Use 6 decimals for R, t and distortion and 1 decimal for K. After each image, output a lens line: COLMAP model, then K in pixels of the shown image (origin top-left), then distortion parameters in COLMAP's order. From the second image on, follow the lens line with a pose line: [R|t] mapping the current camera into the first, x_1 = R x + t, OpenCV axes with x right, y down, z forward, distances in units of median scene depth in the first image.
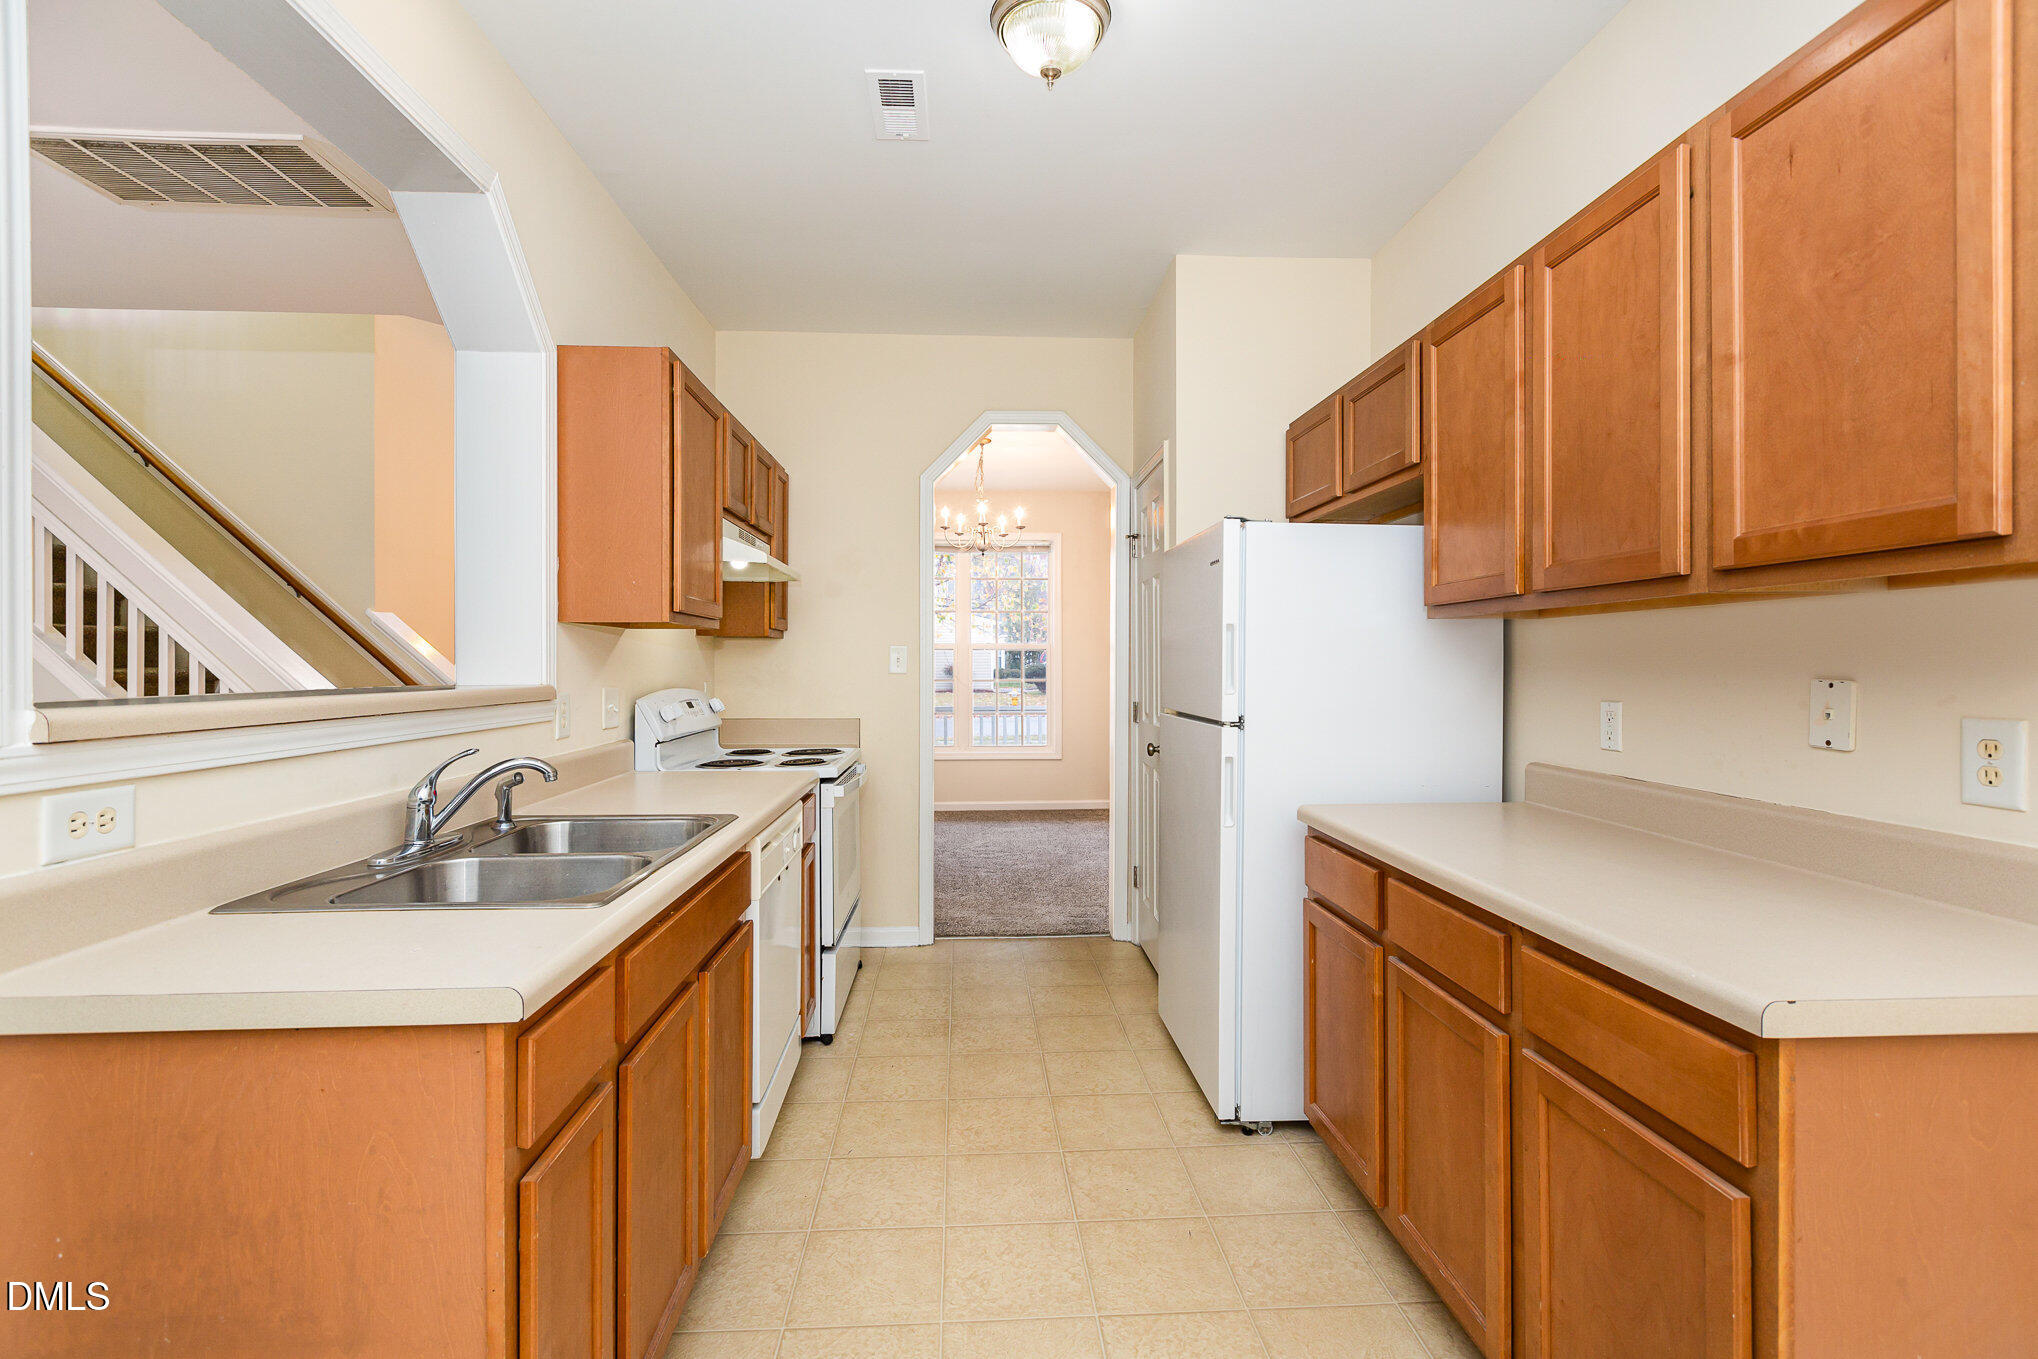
lens RADIAL K [[929.3, 0, 1024.7], [0, 929.3, 669.1], [0, 0, 1]] dist [-0.002050, 0.000030]
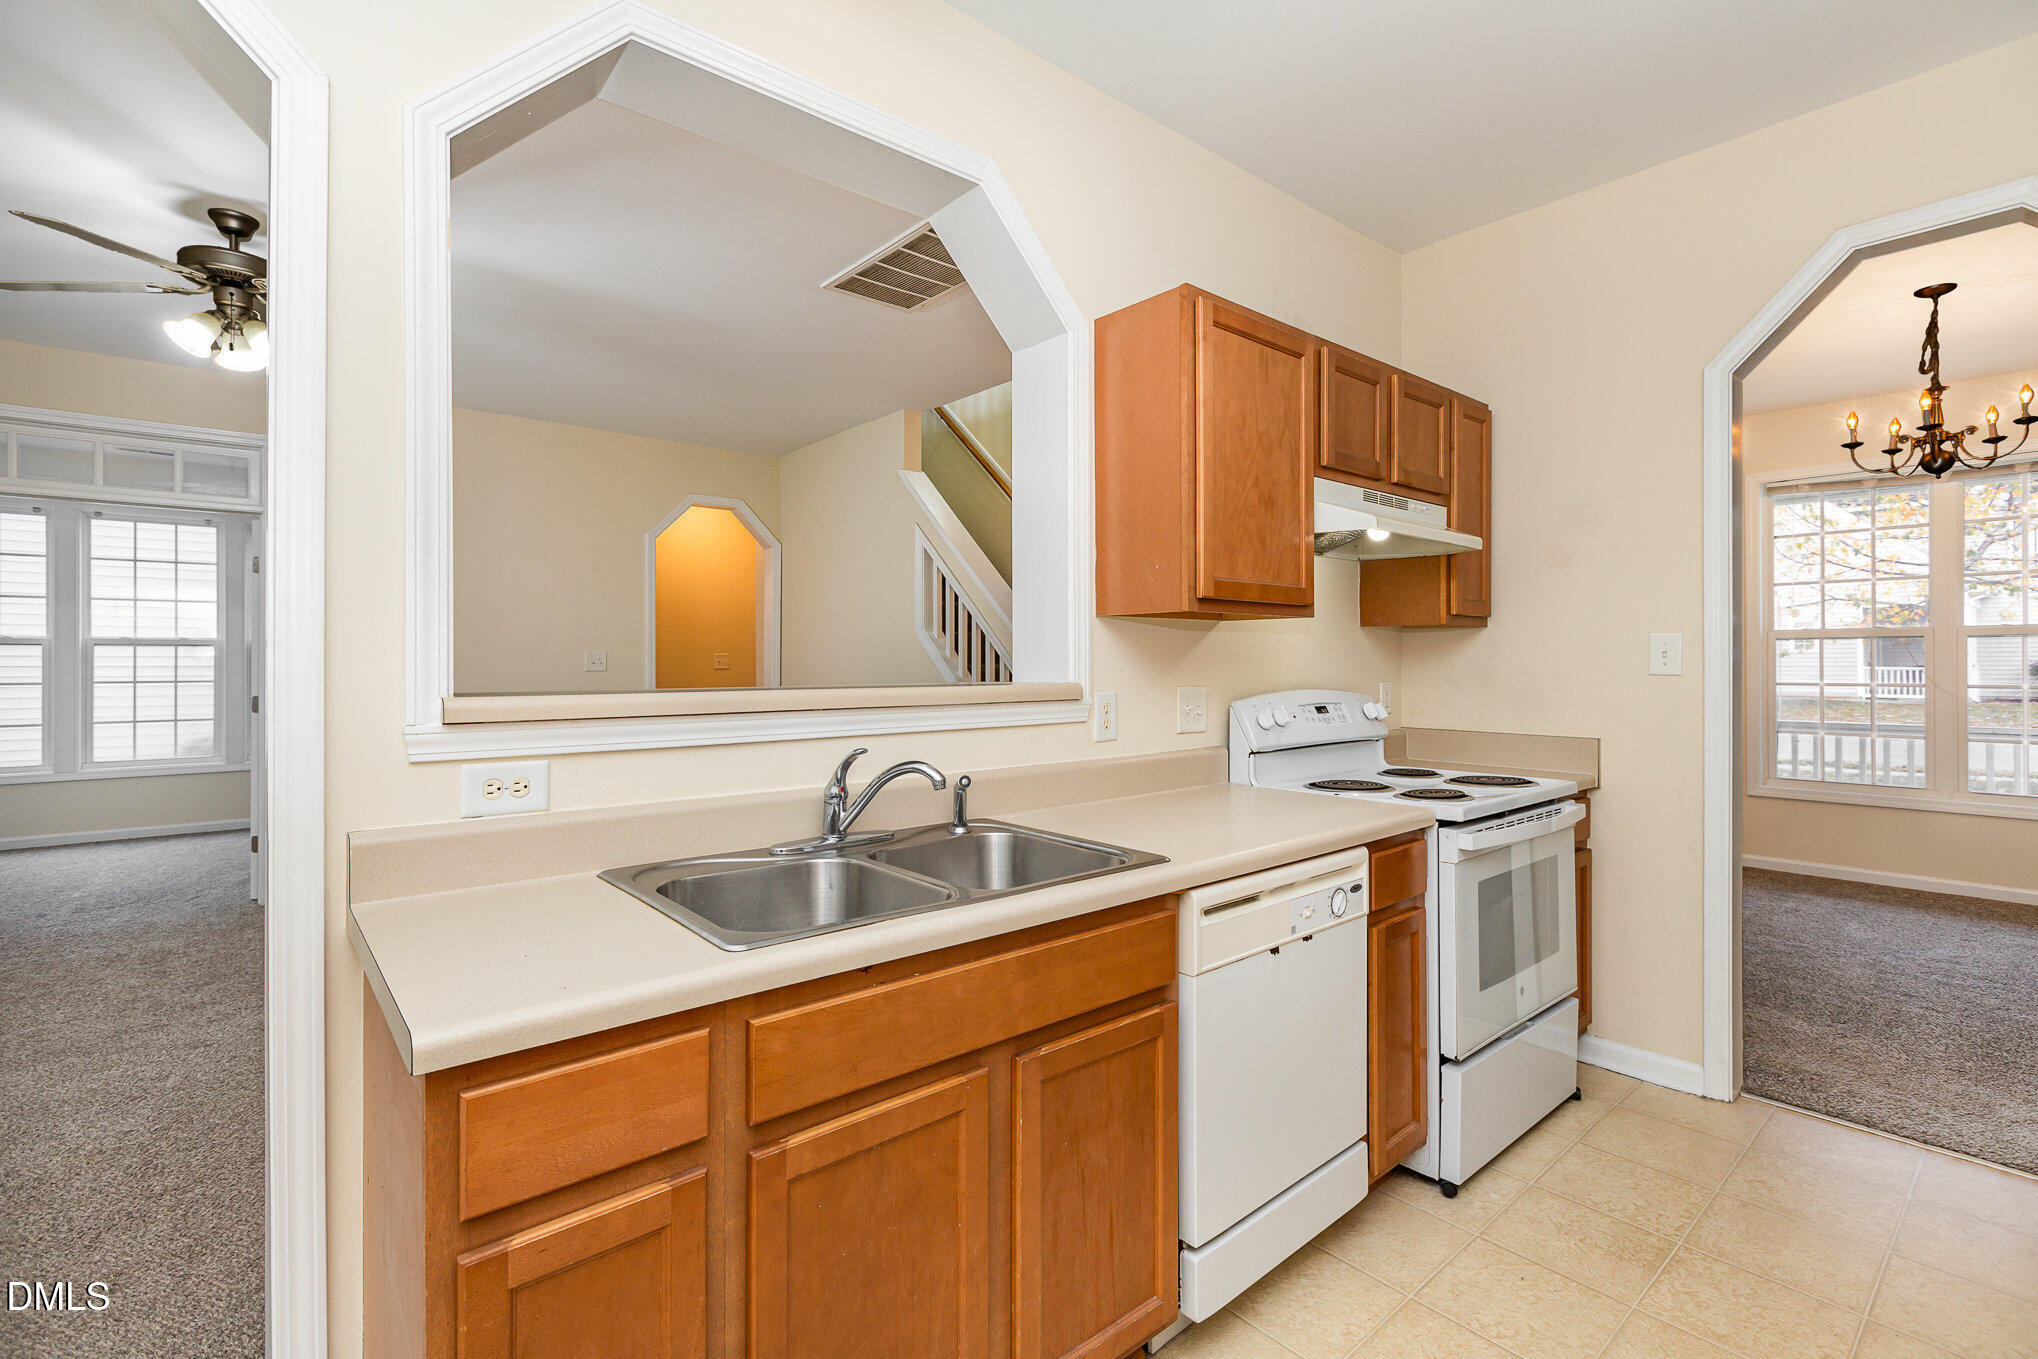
lens RADIAL K [[928.9, 0, 1013.9], [0, 928.9, 658.6], [0, 0, 1]] dist [-0.000806, -0.000066]
pose [[0.595665, -0.001653, -0.803231, 0.162595], [-0.003430, 0.999984, -0.004602, -0.002698], [0.803225, 0.005497, 0.595650, 0.311950]]
